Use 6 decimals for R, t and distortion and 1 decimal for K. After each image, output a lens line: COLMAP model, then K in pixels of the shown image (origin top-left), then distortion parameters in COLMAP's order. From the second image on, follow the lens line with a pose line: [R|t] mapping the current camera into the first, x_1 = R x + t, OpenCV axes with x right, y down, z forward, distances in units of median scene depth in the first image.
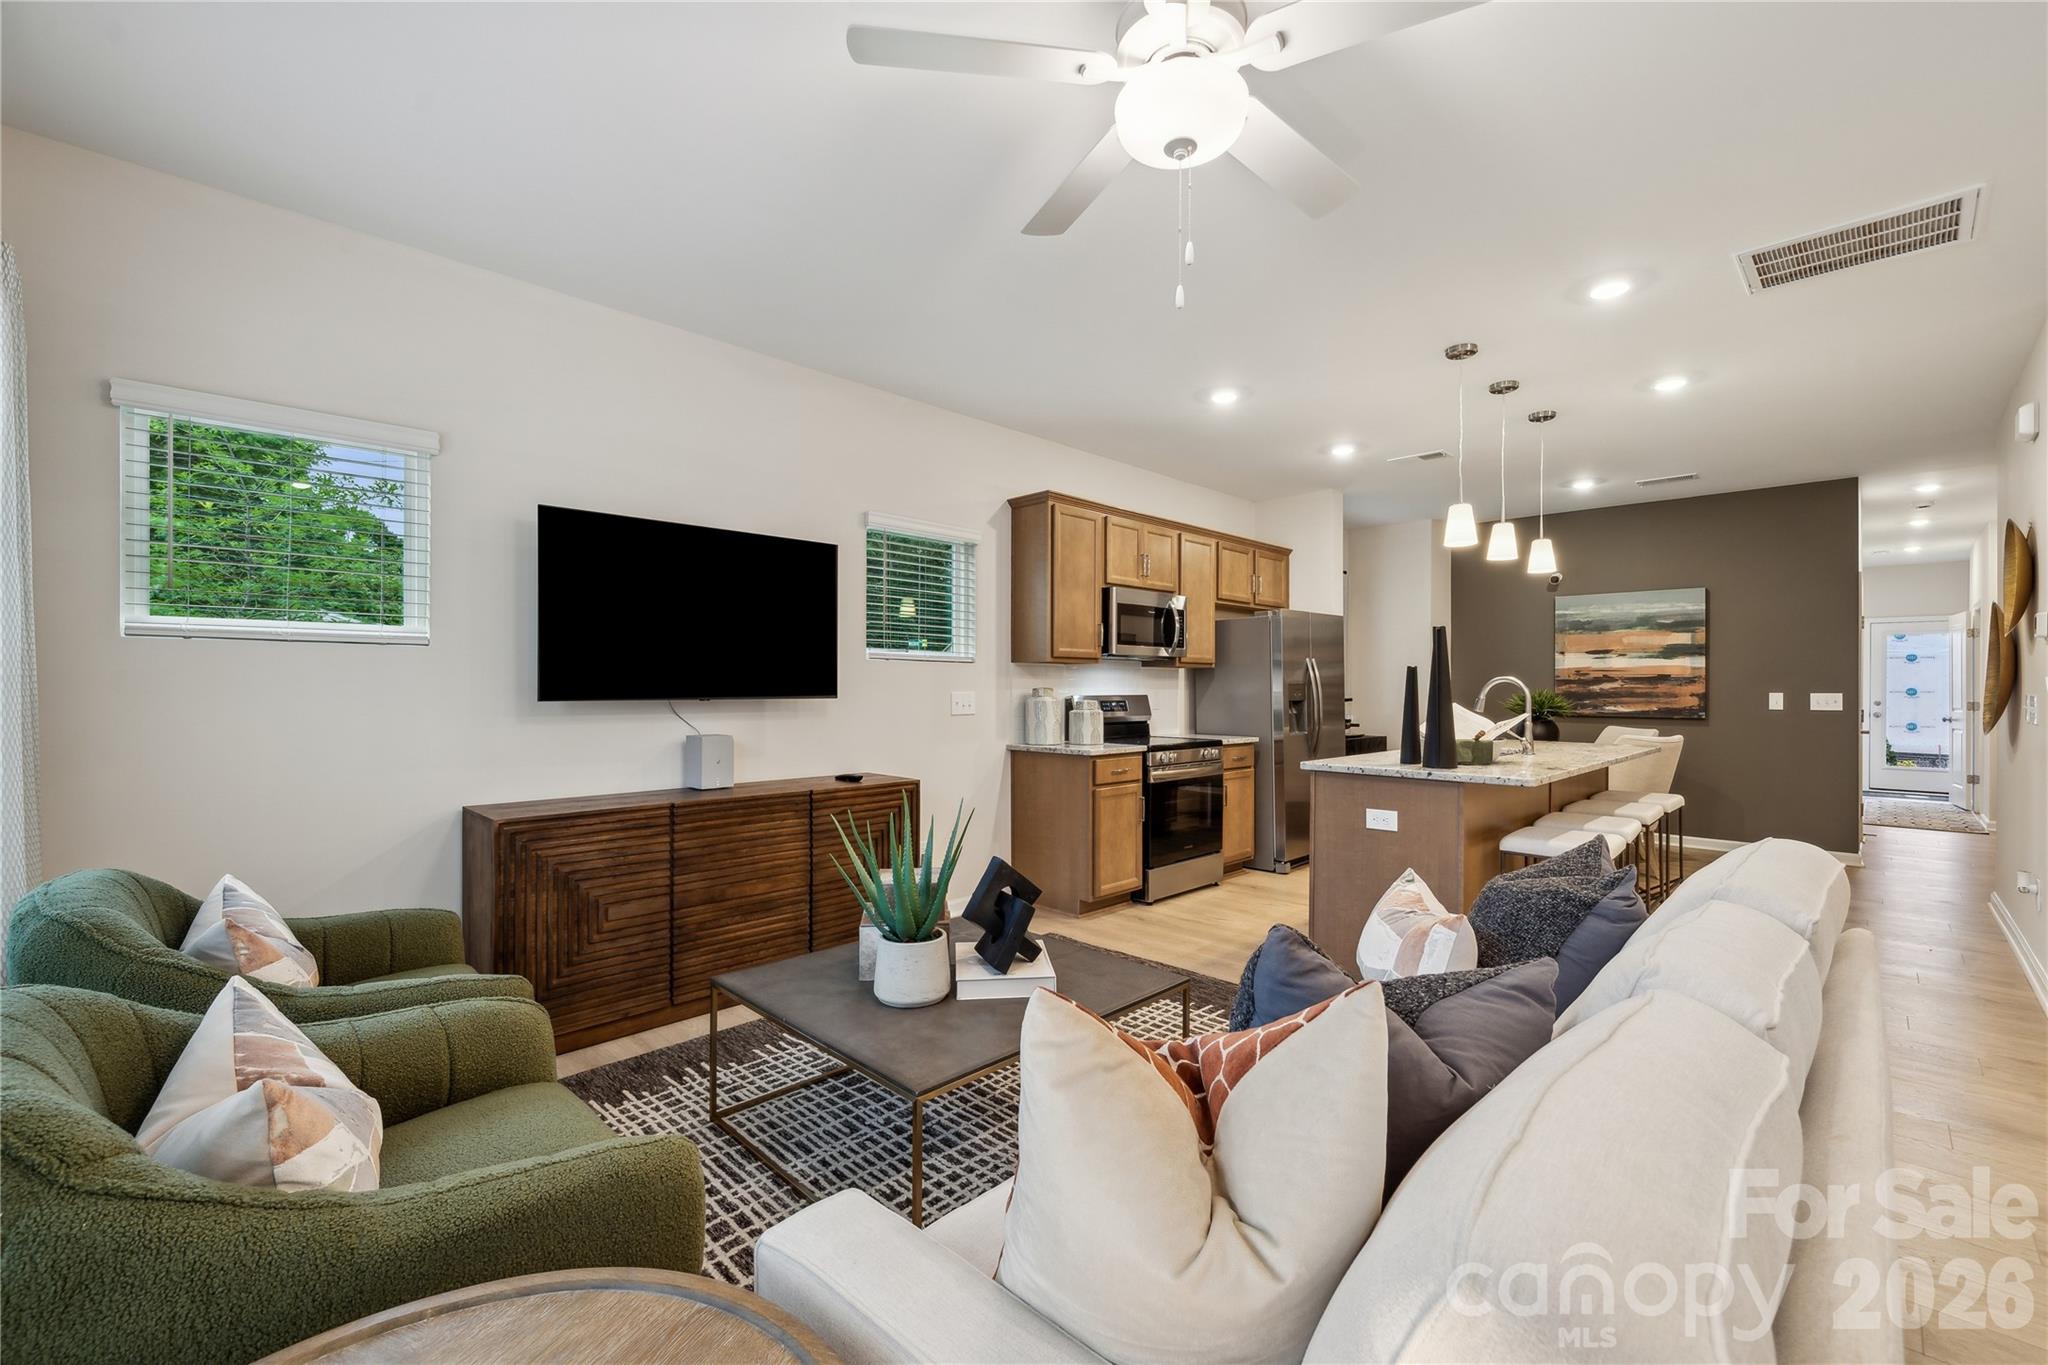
lens RADIAL K [[839.3, 0, 1031.8], [0, 839.3, 688.8], [0, 0, 1]] dist [0.000243, 0.000003]
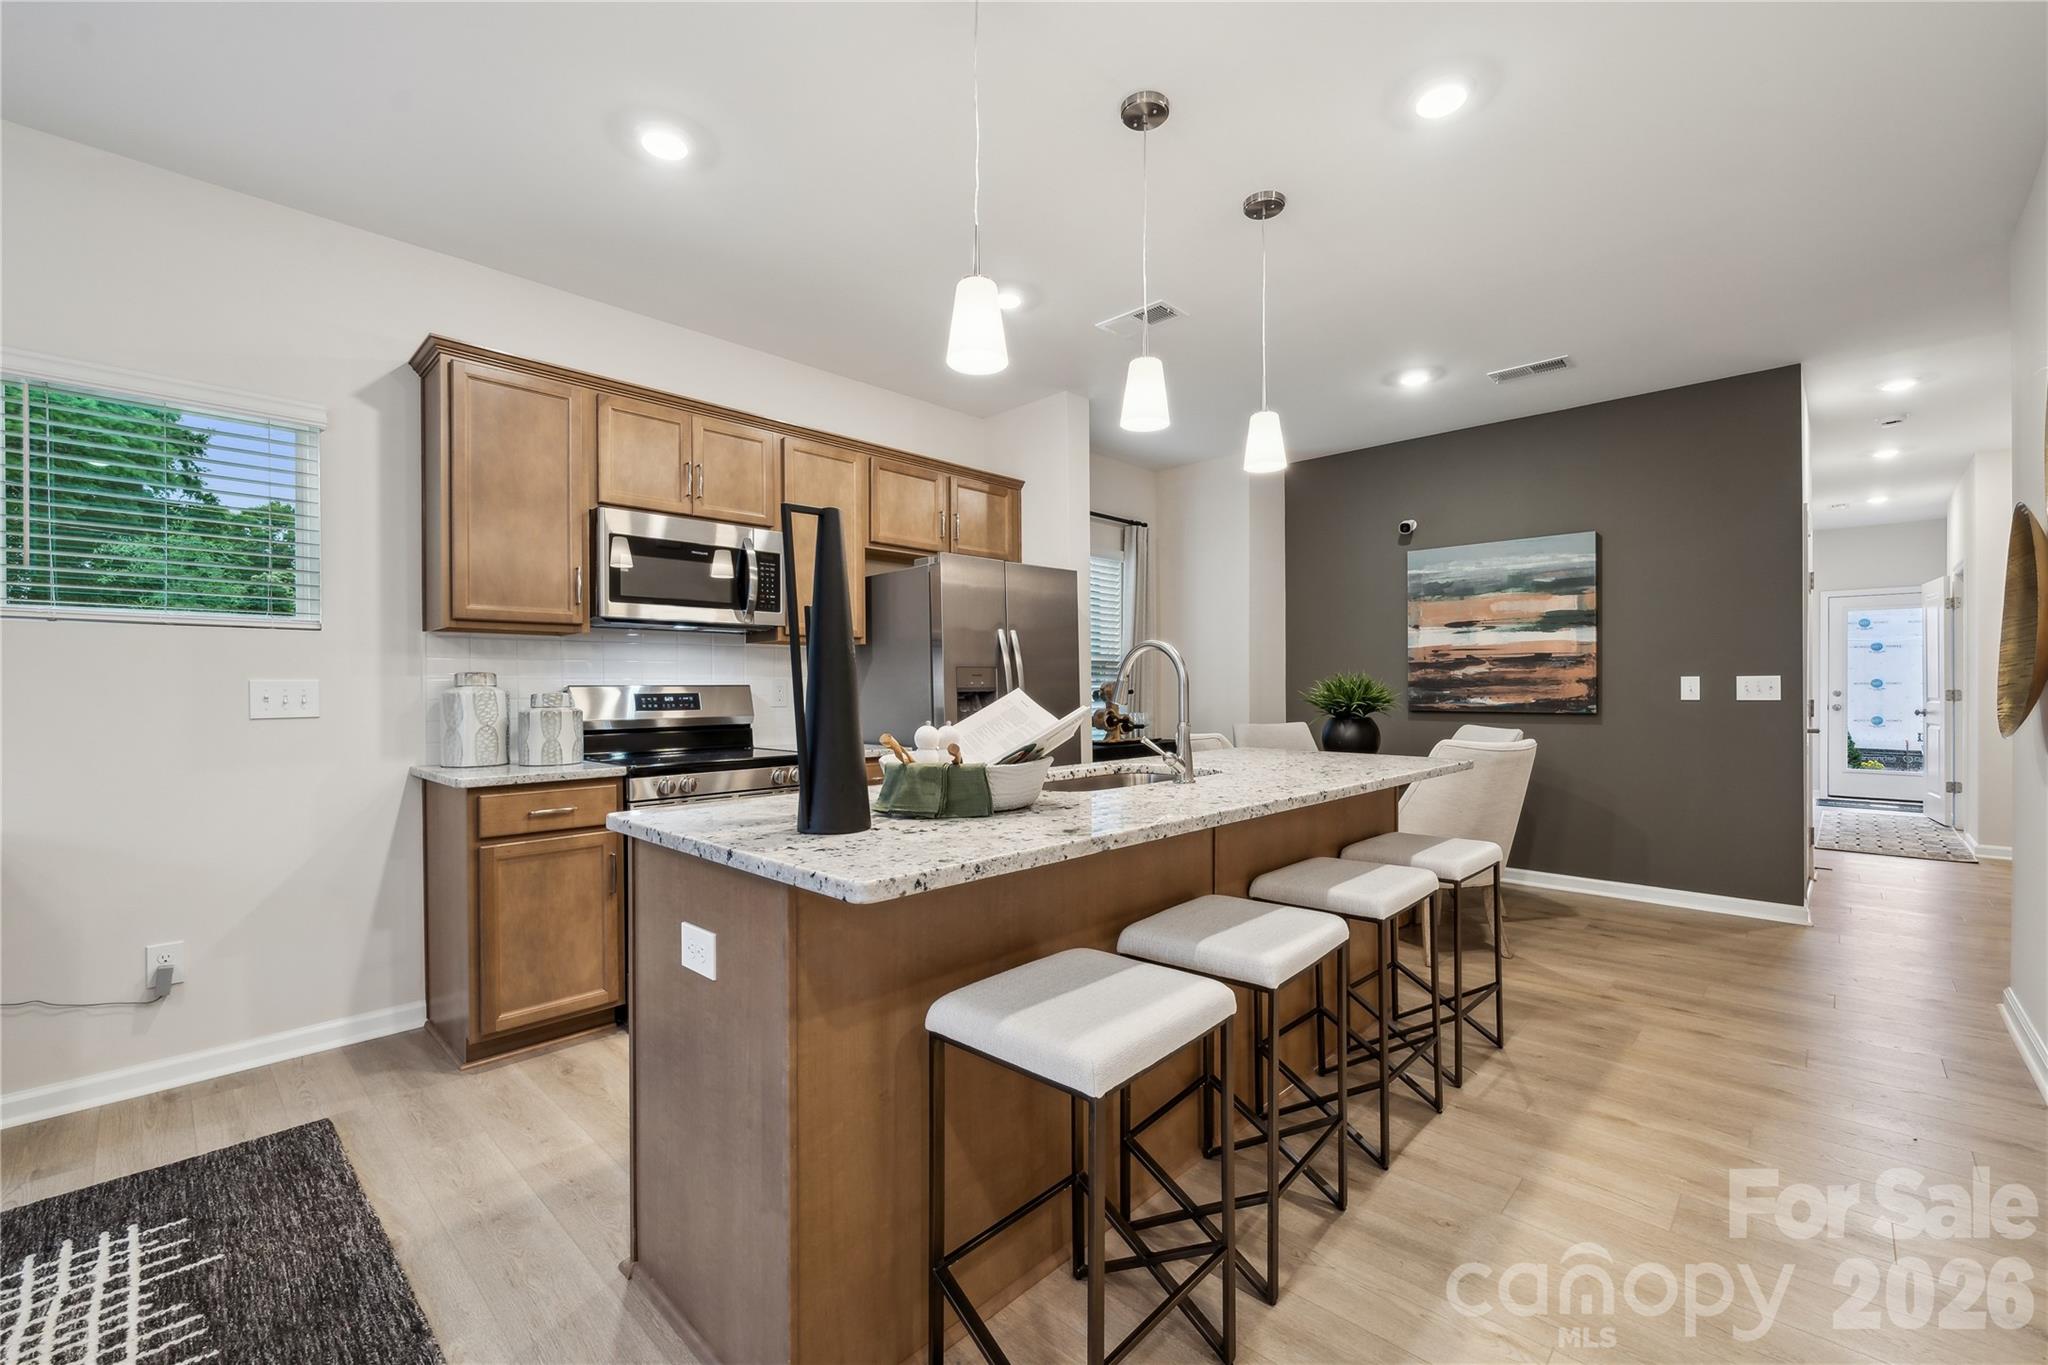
lens RADIAL K [[839.3, 0, 1028.9], [0, 839.3, 691.6], [0, 0, 1]] dist [0.000243, 0.000003]
pose [[0.999800, -0.008054, 0.018330, 0.301979], [0.007988, 0.999961, 0.003670, 0.010244], [-0.018359, -0.003523, 0.999825, 0.288623]]
